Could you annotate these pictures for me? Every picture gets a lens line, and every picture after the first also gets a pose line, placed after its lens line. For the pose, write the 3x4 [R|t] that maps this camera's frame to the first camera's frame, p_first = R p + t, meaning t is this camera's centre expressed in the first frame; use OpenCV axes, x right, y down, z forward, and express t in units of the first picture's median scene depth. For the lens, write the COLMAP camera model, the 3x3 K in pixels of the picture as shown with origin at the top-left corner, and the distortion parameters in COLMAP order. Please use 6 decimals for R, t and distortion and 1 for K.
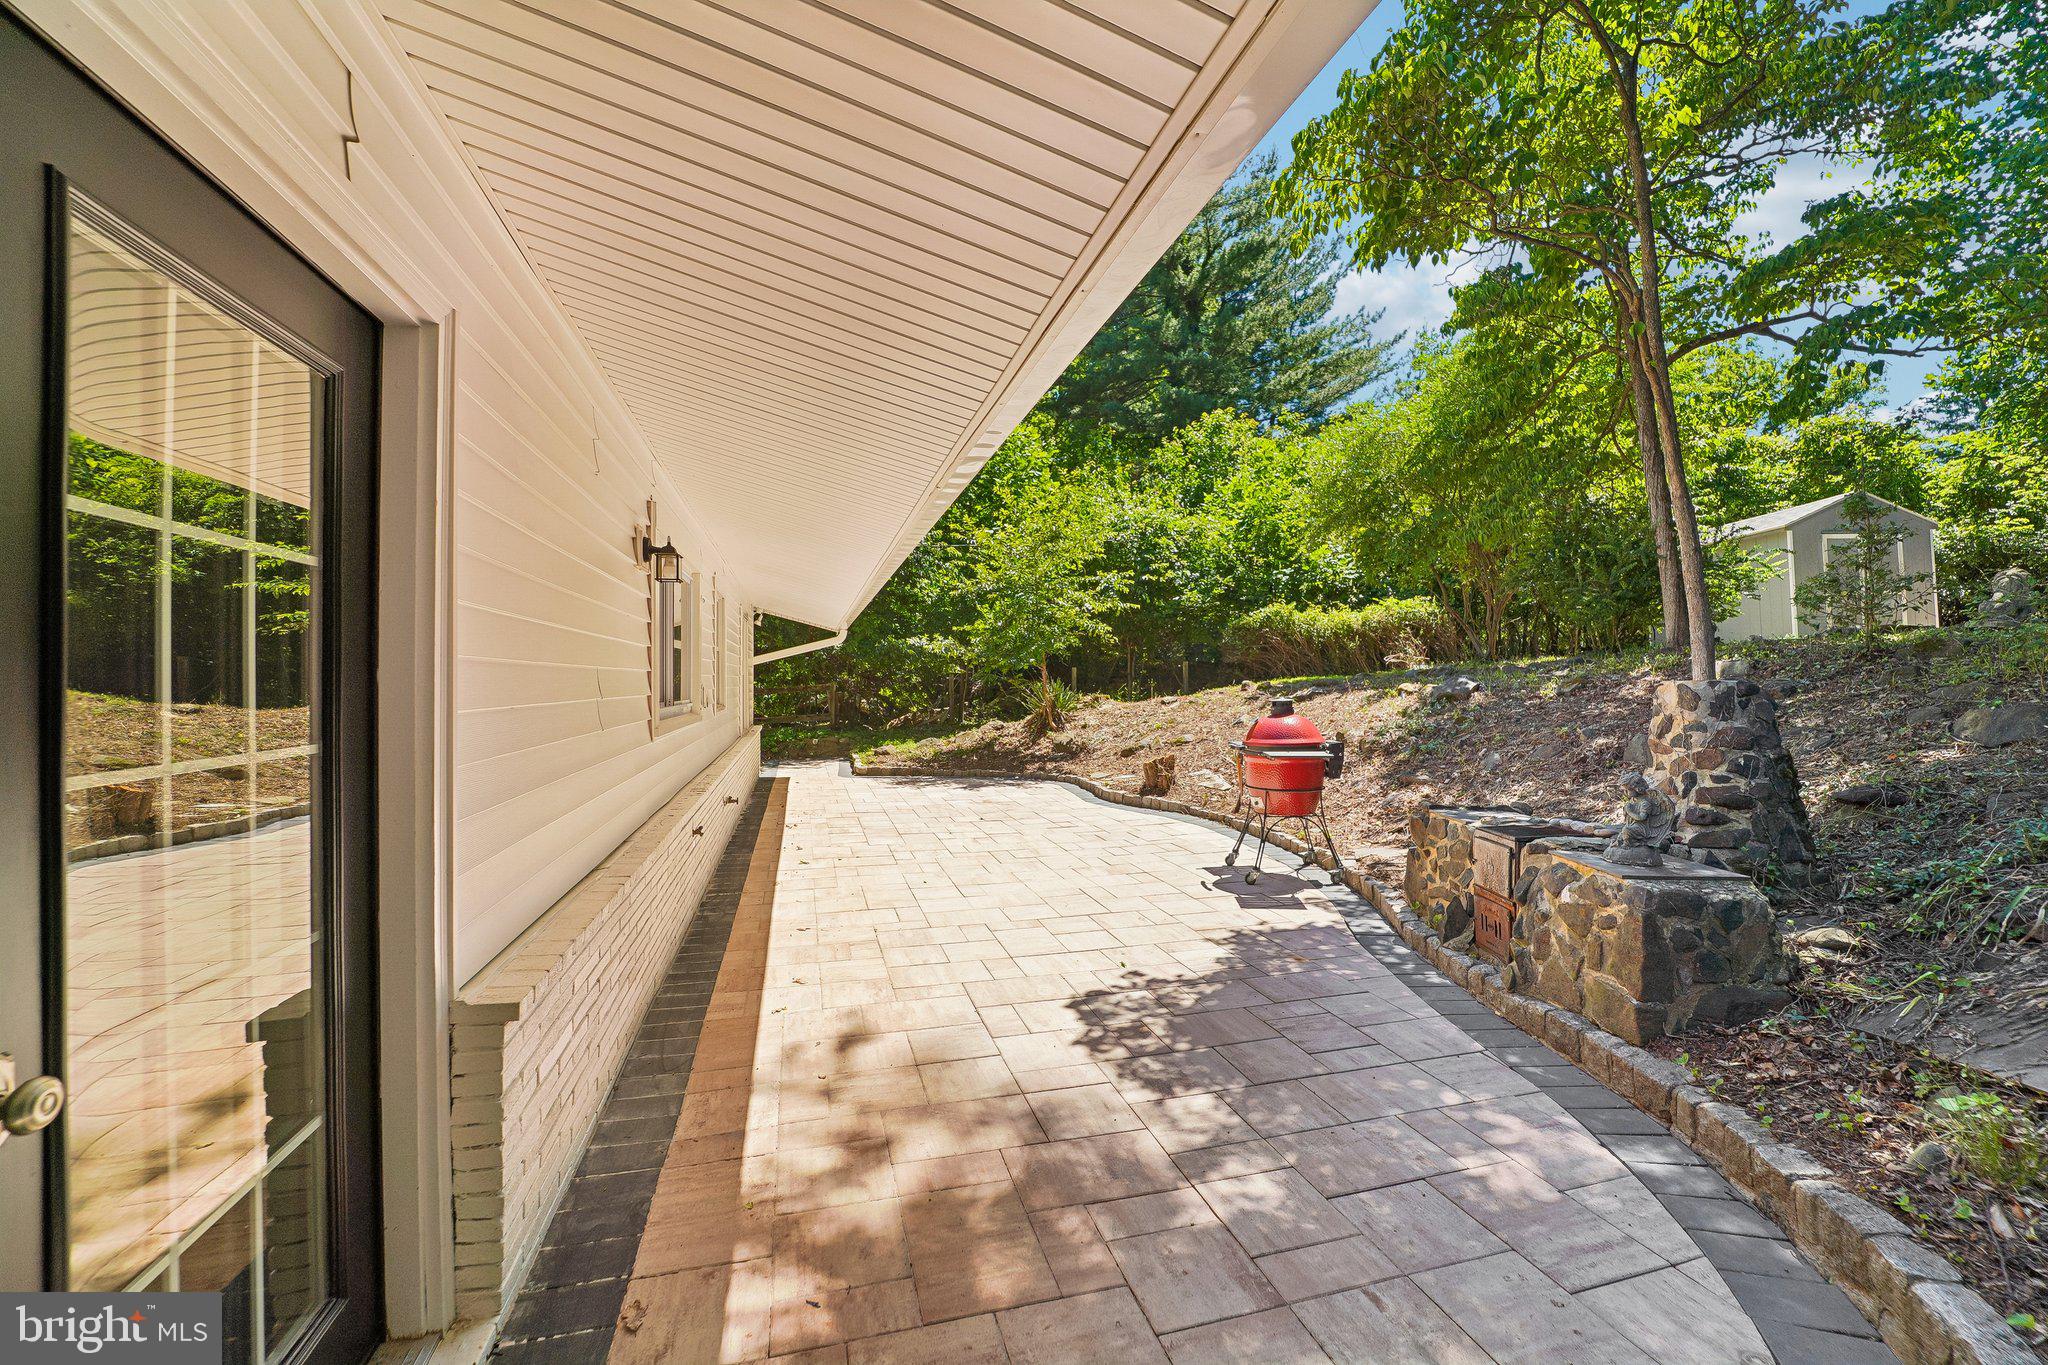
lens RADIAL K [[838.9, 0, 1043.1], [0, 838.9, 679.7], [0, 0, 1]] dist [-0.015897, -0.001344]
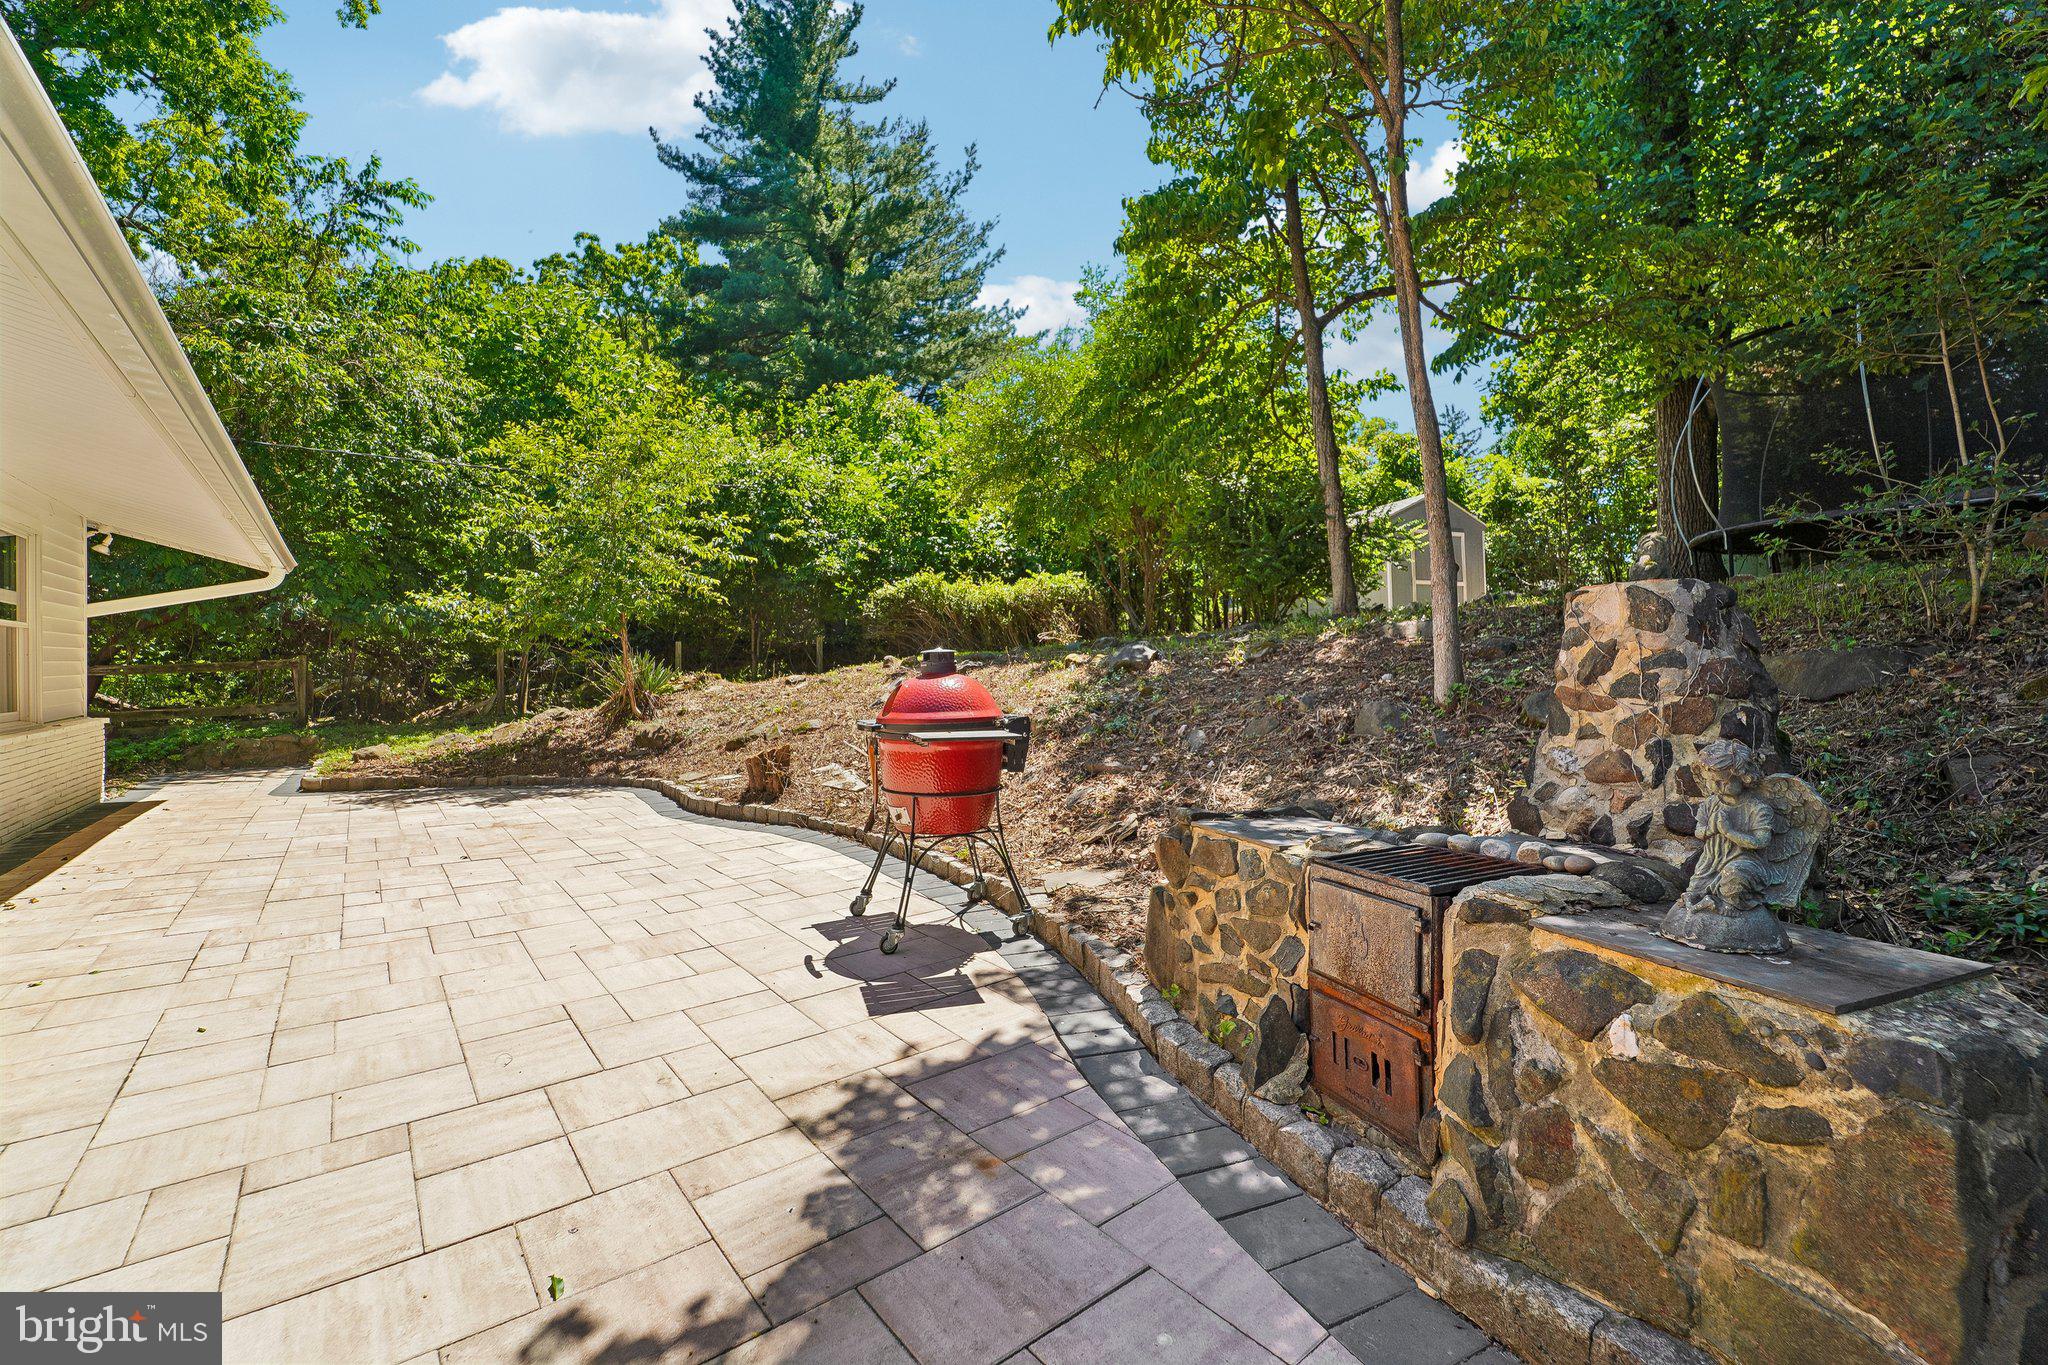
lens RADIAL K [[838.9, 0, 1037.2], [0, 838.9, 677.5], [0, 0, 1]] dist [-0.015897, -0.001344]
pose [[0.917461, 0.002576, 0.397818, 0.084264], [-0.005096, 0.999973, 0.005278, 0.033737], [-0.397793, -0.006870, 0.917449, 0.321908]]
